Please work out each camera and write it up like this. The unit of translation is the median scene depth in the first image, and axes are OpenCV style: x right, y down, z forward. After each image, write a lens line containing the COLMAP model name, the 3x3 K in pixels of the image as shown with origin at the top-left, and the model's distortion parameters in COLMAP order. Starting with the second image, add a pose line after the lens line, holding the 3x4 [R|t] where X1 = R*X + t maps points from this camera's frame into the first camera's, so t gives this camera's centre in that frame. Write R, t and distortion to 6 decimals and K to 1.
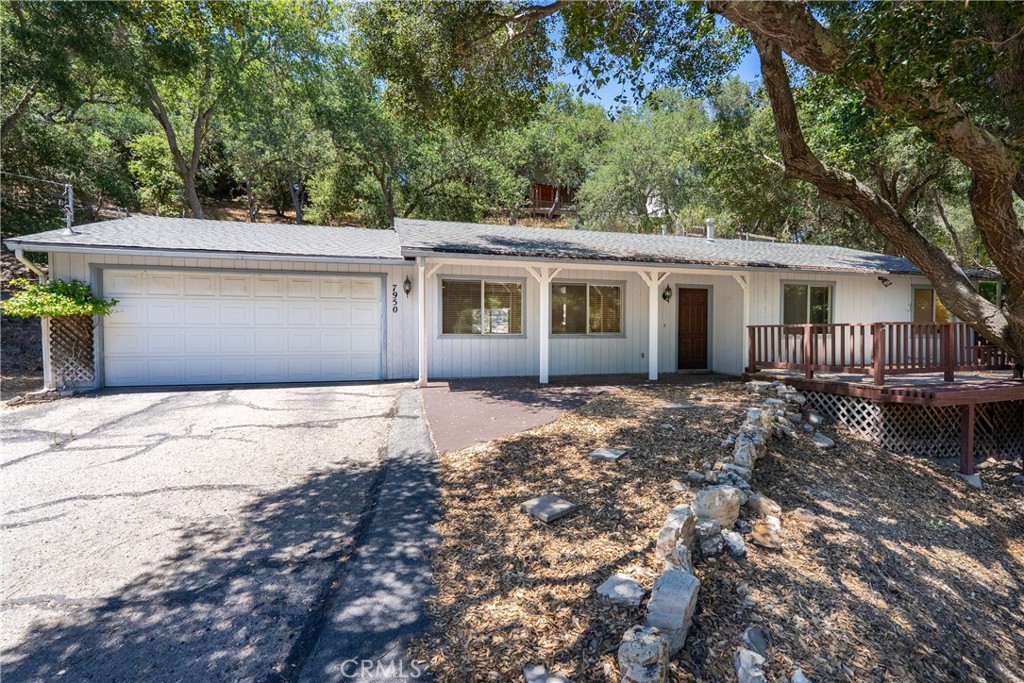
lens RADIAL K [[466.9, 0, 513.6], [0, 466.9, 340.6], [0, 0, 1]] dist [-0.008806, 0.002804]
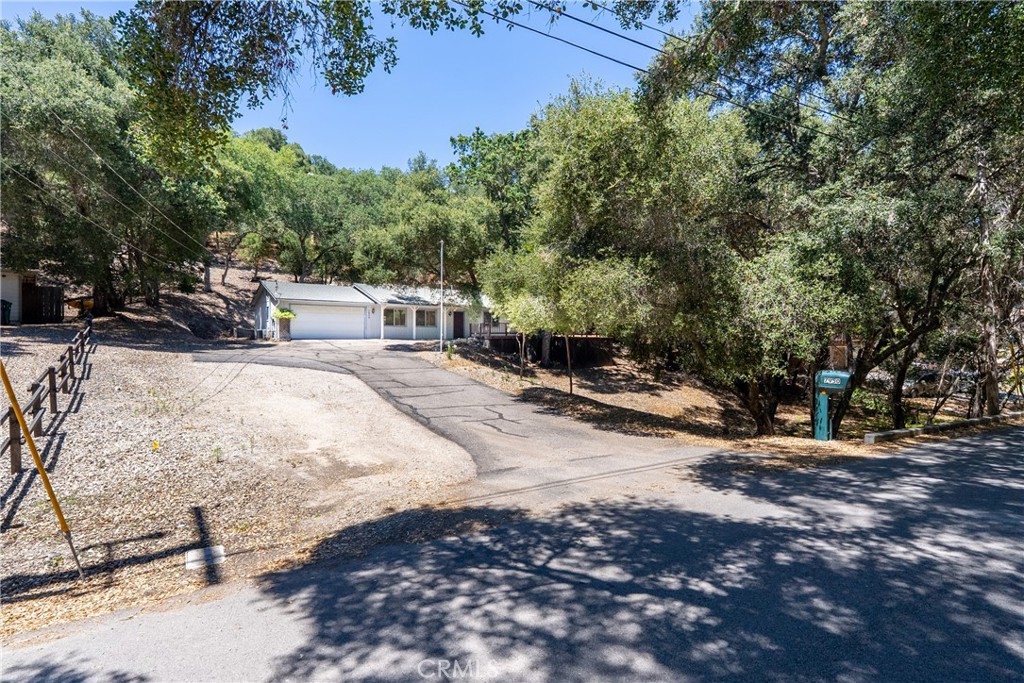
lens RADIAL K [[466.9, 0, 505.7], [0, 466.9, 344.6], [0, 0, 1]] dist [-0.008806, 0.002804]
pose [[0.926737, -0.003375, 0.375696, -0.711661], [0.001947, 0.999989, 0.004183, 0.135127], [-0.375706, -0.003145, 0.926734, -2.895185]]
